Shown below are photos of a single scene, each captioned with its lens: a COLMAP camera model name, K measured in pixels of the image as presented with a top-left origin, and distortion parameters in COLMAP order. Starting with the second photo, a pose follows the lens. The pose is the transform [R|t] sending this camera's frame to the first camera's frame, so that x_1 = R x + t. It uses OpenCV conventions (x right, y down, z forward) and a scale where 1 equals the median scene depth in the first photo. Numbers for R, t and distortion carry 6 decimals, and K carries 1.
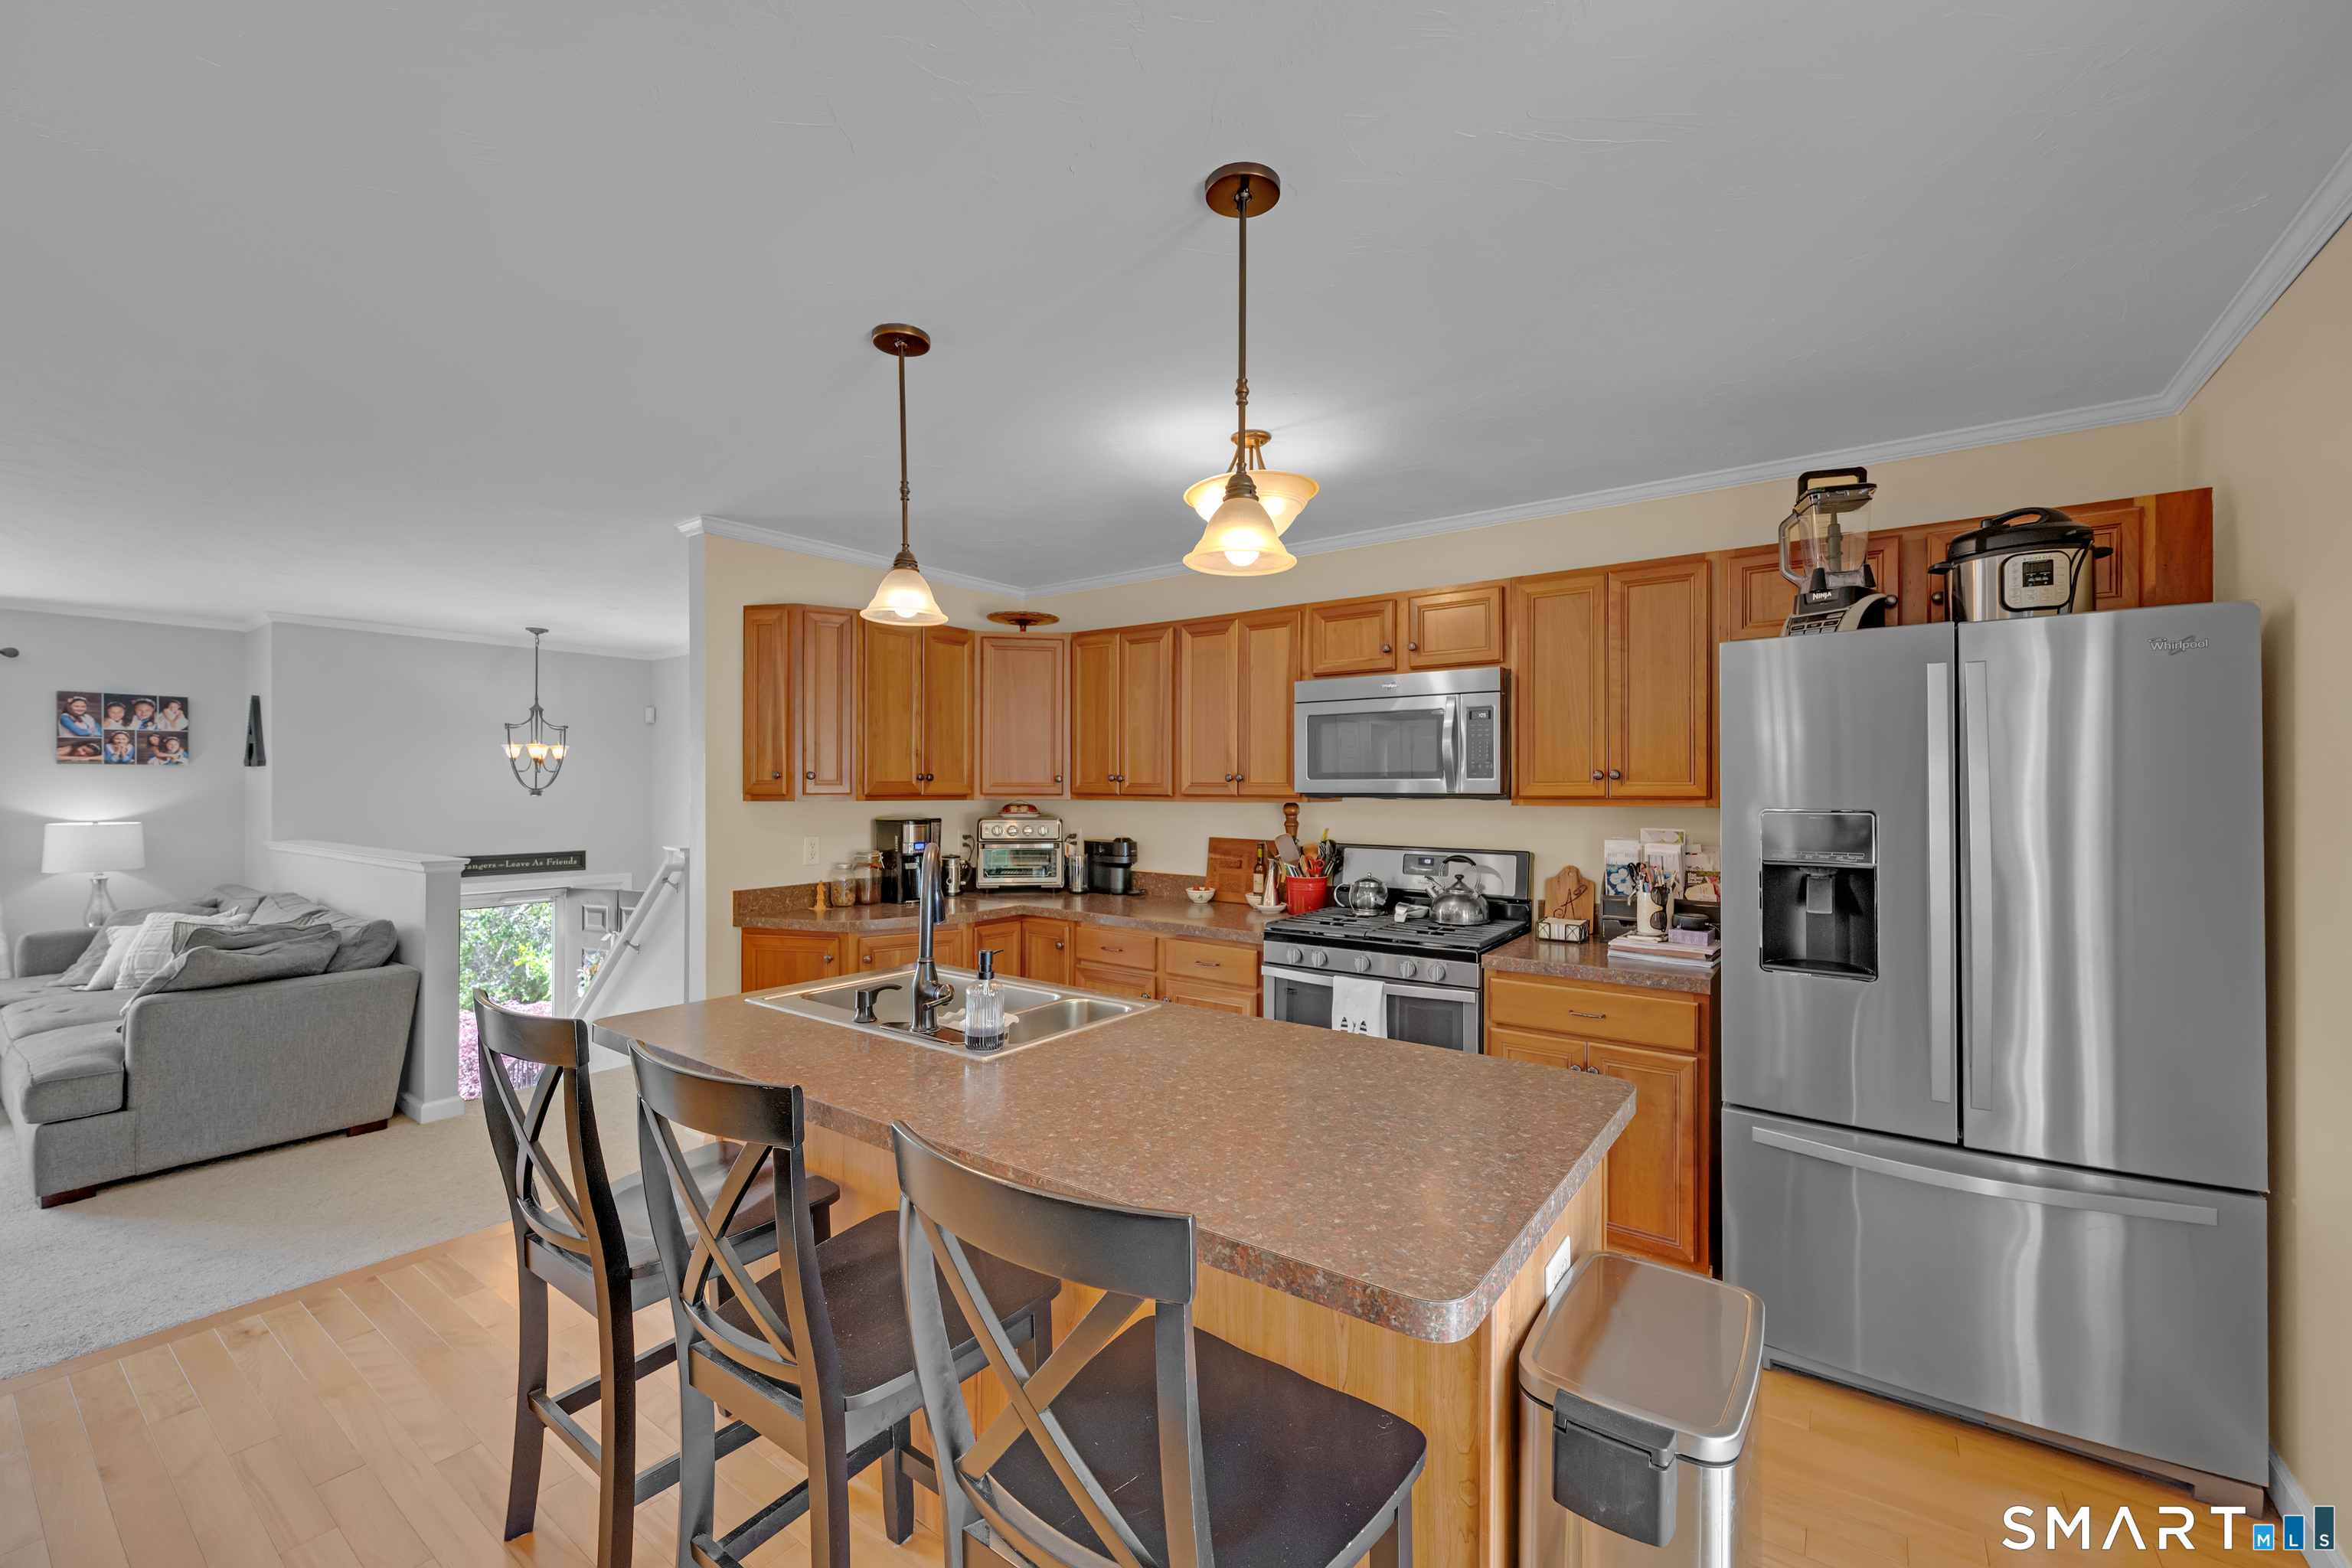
lens RADIAL K [[949.9, 0, 1230.3], [0, 949.9, 783.9], [0, 0, 1]] dist [-0.001071, -0.000013]
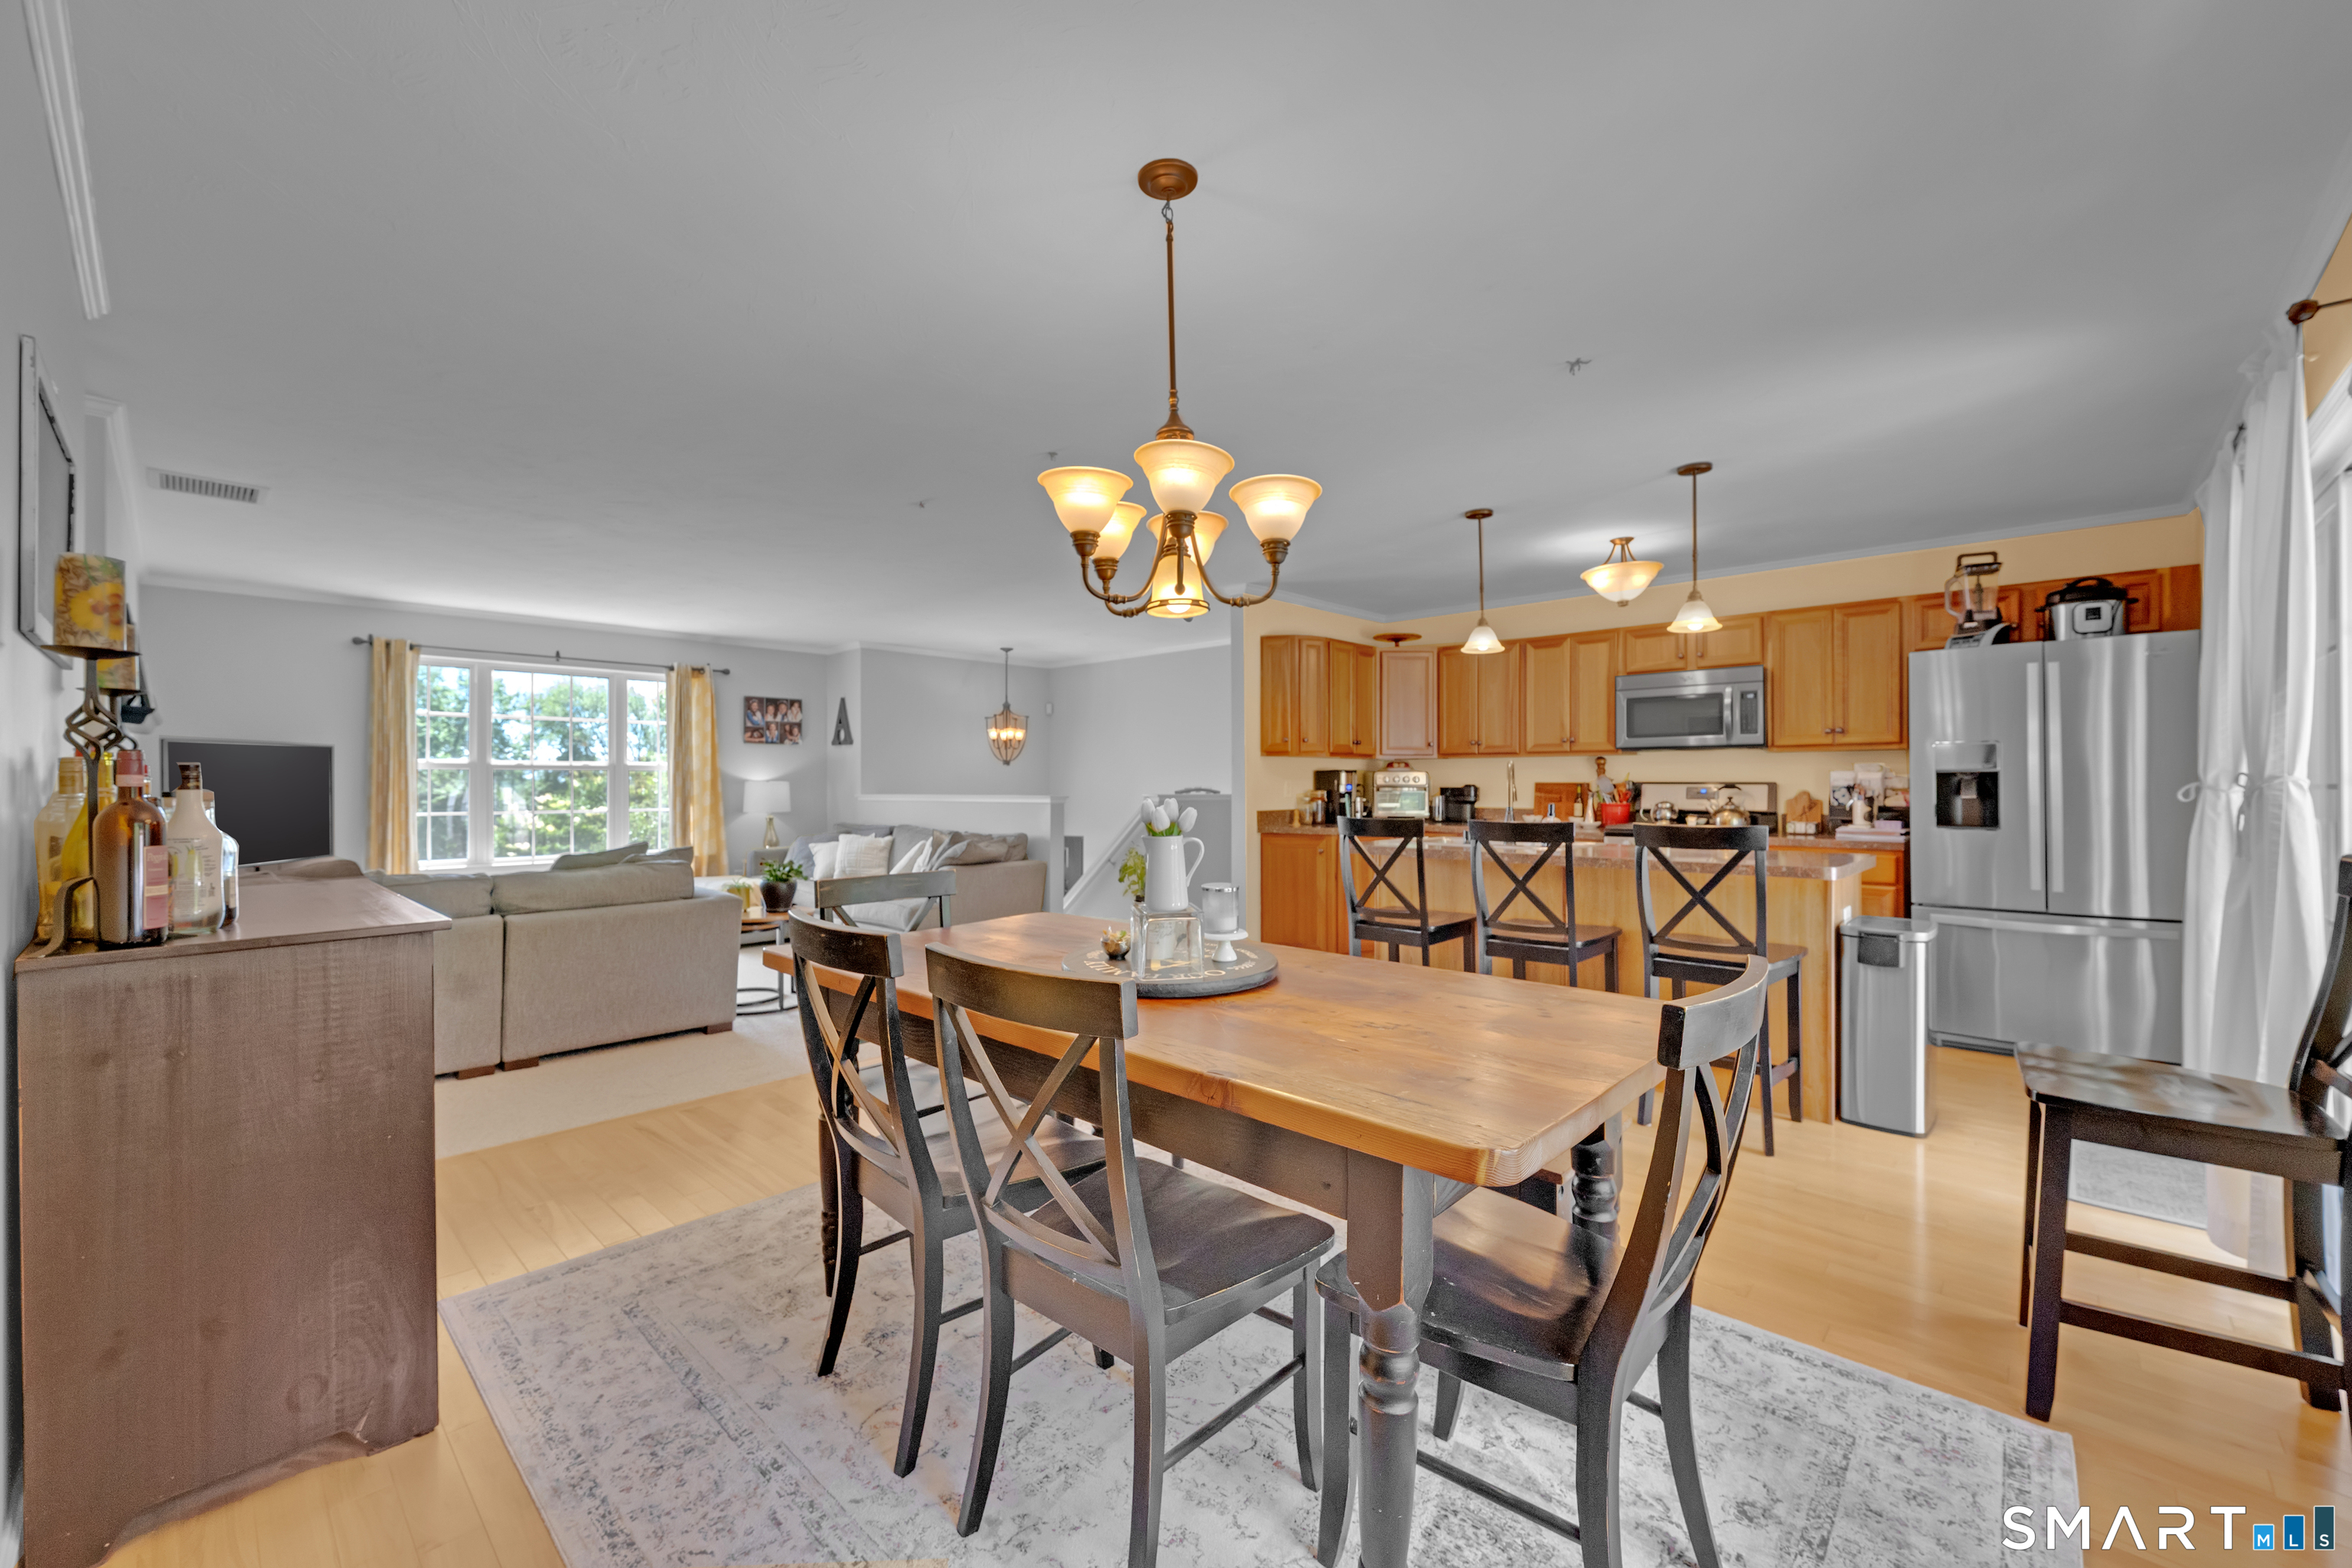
lens RADIAL K [[991.8, 0, 1216.3], [0, 991.8, 781.3], [0, 0, 1]] dist [0.001240, 0.000199]
pose [[0.993307, -0.004167, -0.115430, -0.428703], [0.003835, 0.999988, -0.003101, 0.072265], [0.115442, 0.002638, 0.993311, -0.763496]]
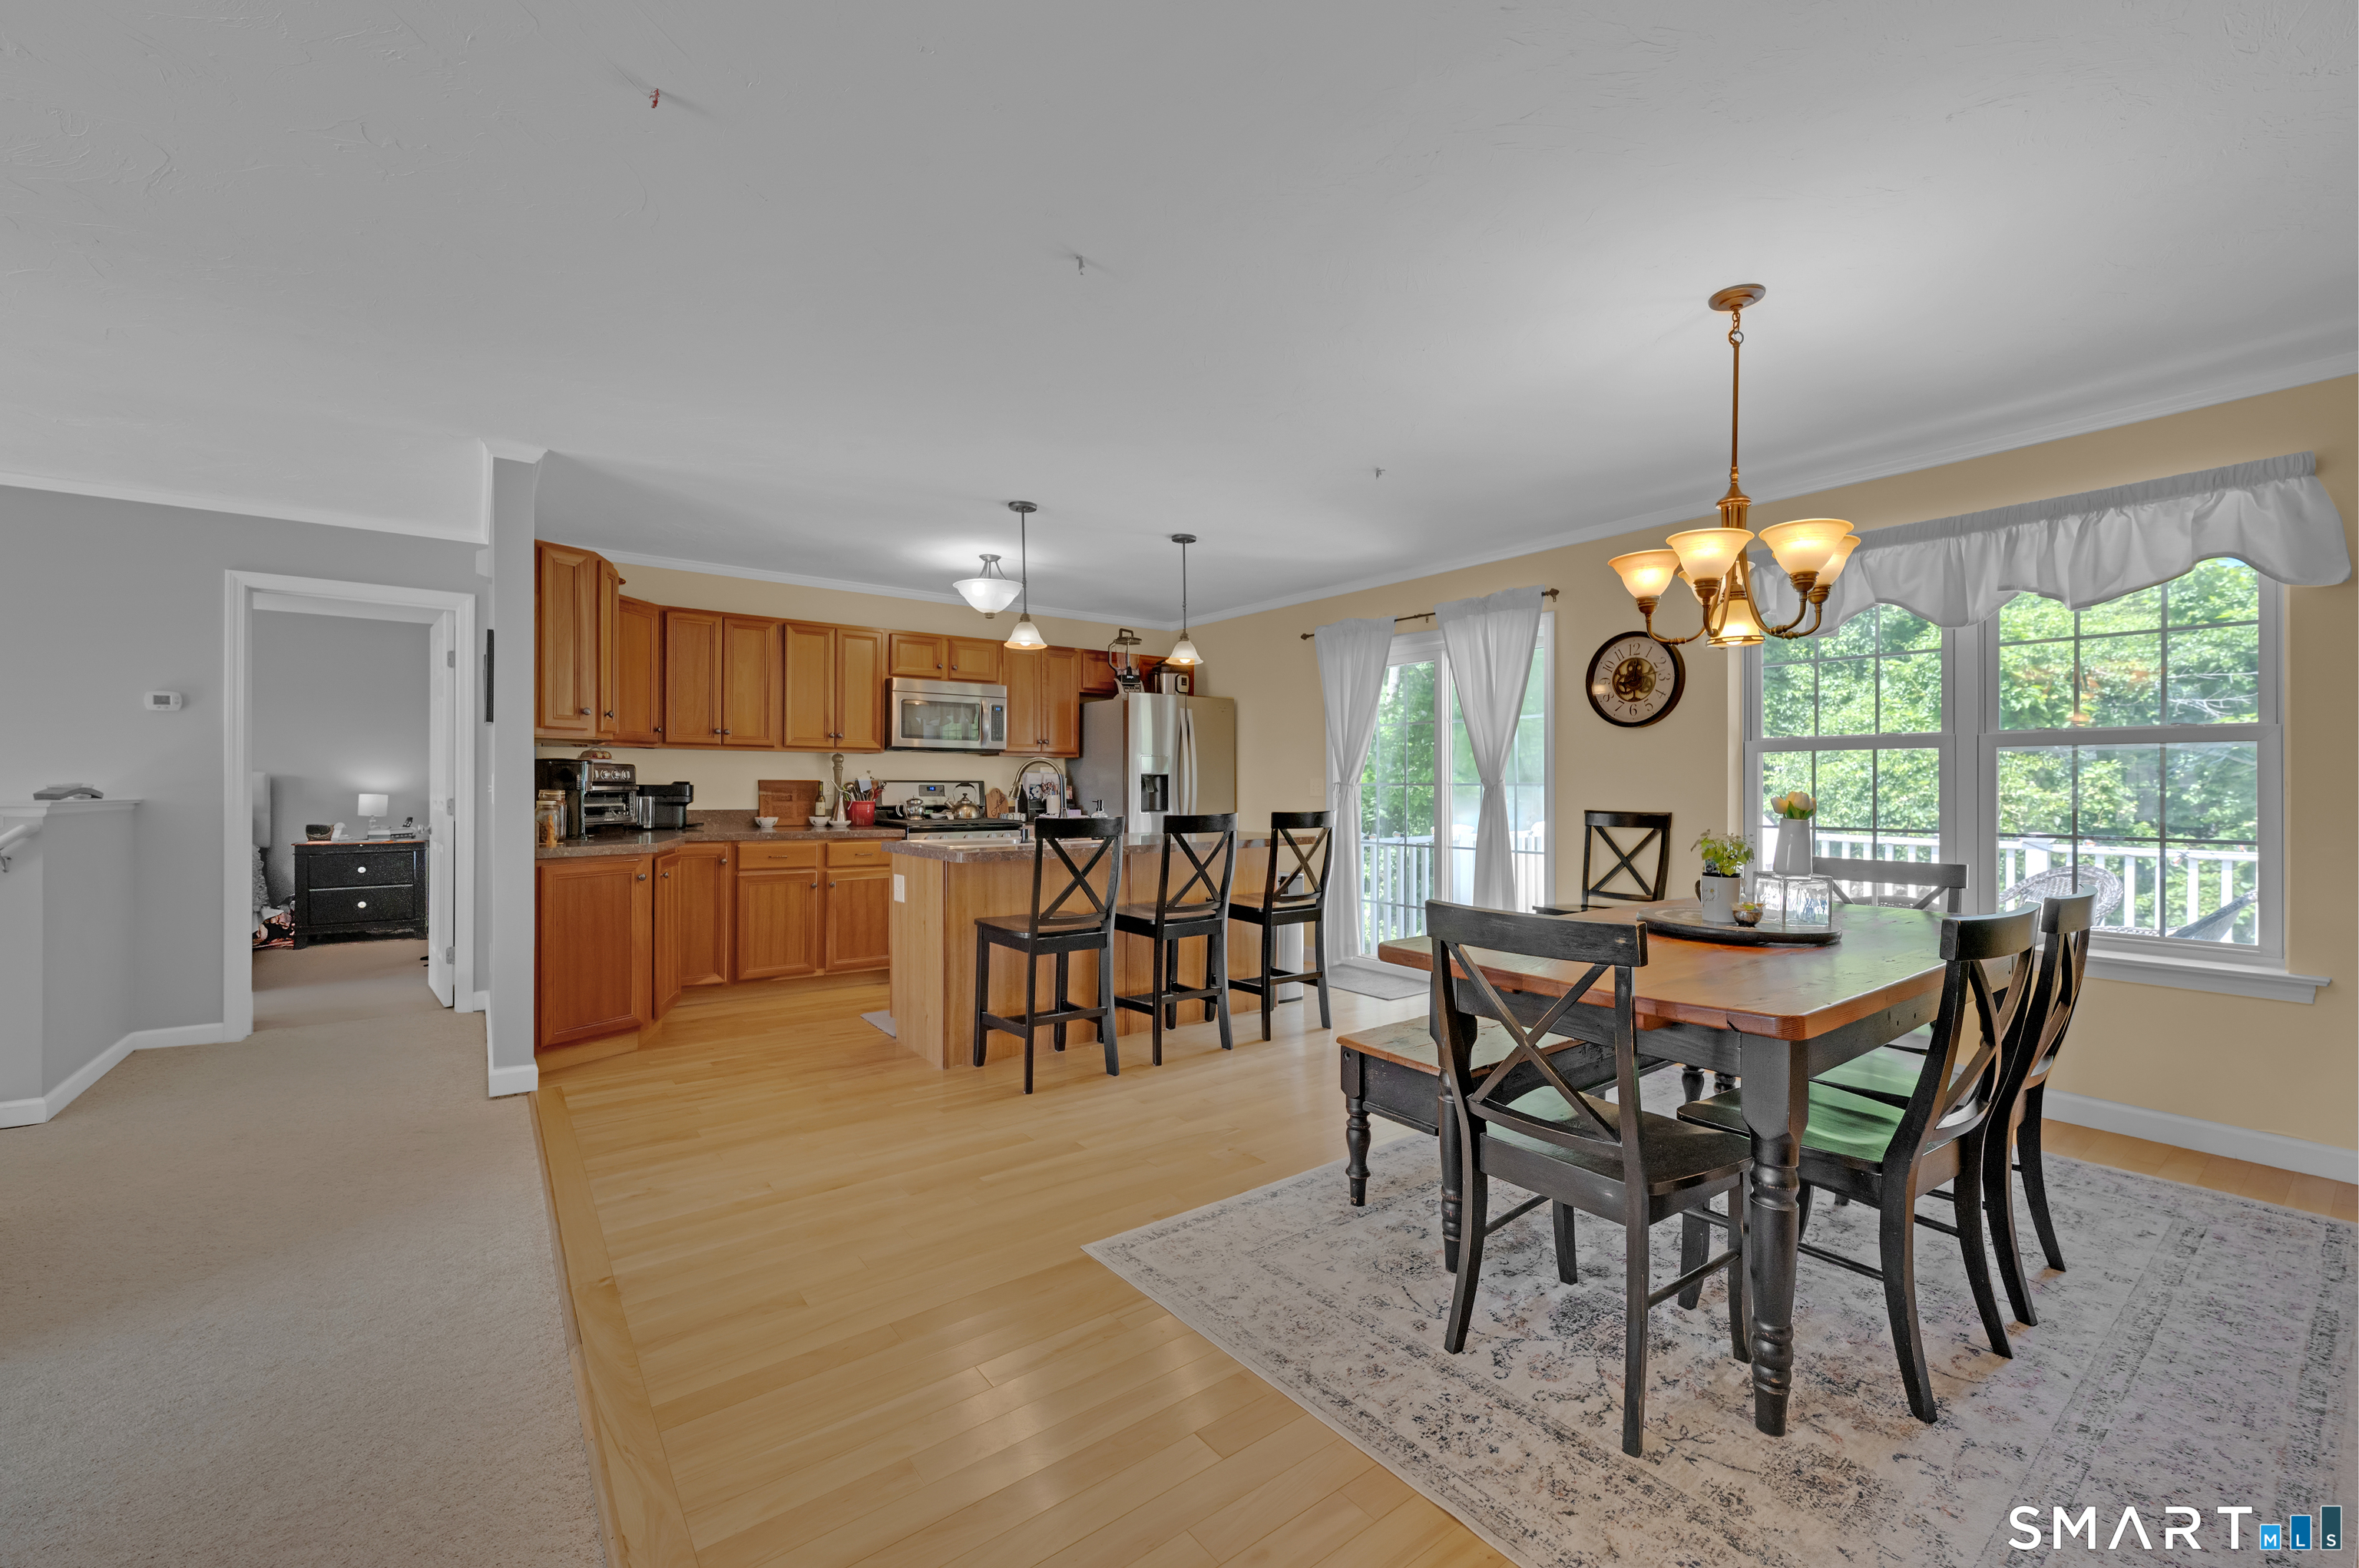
lens RADIAL K [[904.6, 0, 1179.5], [0, 904.6, 784.0], [0, 0, 1]] dist [-0.000112, 0.000051]
pose [[0.303251, -0.000374, 0.952911, -1.323670], [-0.002134, 0.999997, 0.001071, 0.074931], [-0.952908, -0.002358, 0.303249, 0.069279]]
